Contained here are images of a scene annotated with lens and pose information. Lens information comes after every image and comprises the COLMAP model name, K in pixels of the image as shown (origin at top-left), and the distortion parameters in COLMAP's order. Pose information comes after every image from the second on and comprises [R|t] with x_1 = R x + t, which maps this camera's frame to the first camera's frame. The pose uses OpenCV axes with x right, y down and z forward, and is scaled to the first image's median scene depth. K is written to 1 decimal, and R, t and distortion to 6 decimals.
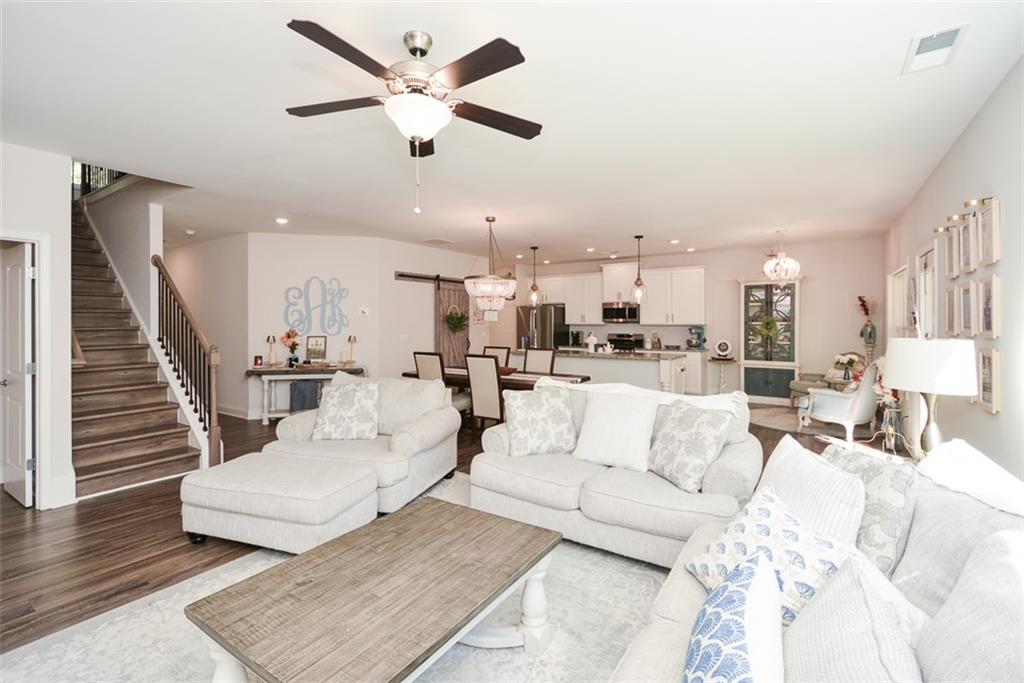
lens RADIAL K [[454.9, 0, 494.3], [0, 454.9, 323.3], [0, 0, 1]] dist [-0.002005, -0.001803]
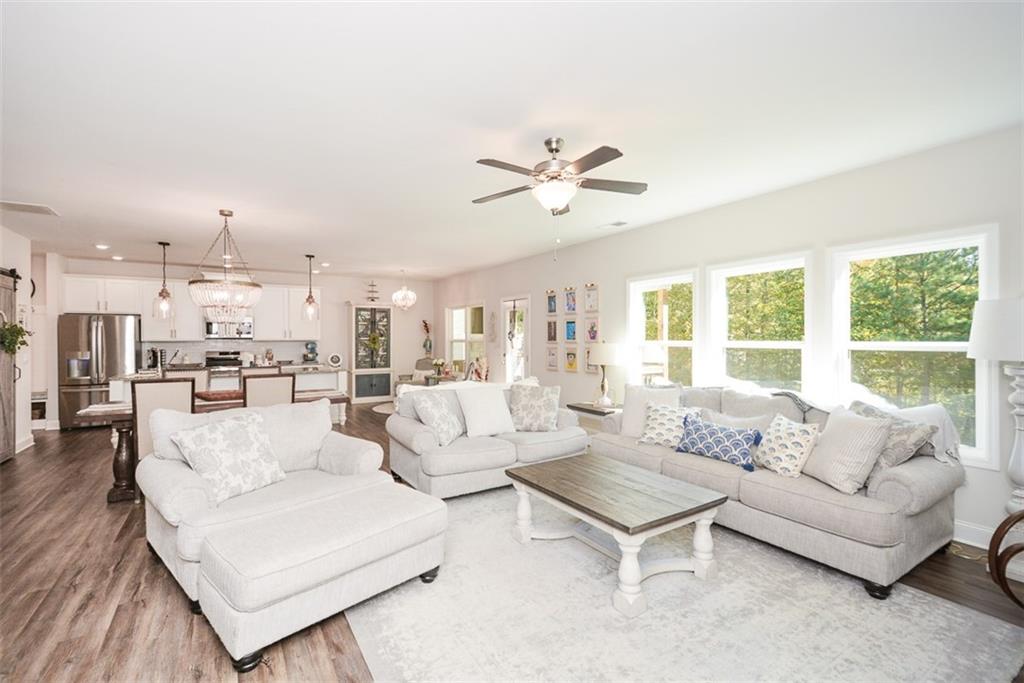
lens RADIAL K [[454.9, 0, 506.7], [0, 454.9, 338.5], [0, 0, 1]] dist [-0.002005, -0.001803]
pose [[0.405667, -0.000200, 0.914021, -0.405021], [0.003806, 0.999992, -0.001470, 0.002573], [-0.914013, 0.004075, 0.405664, 0.142276]]
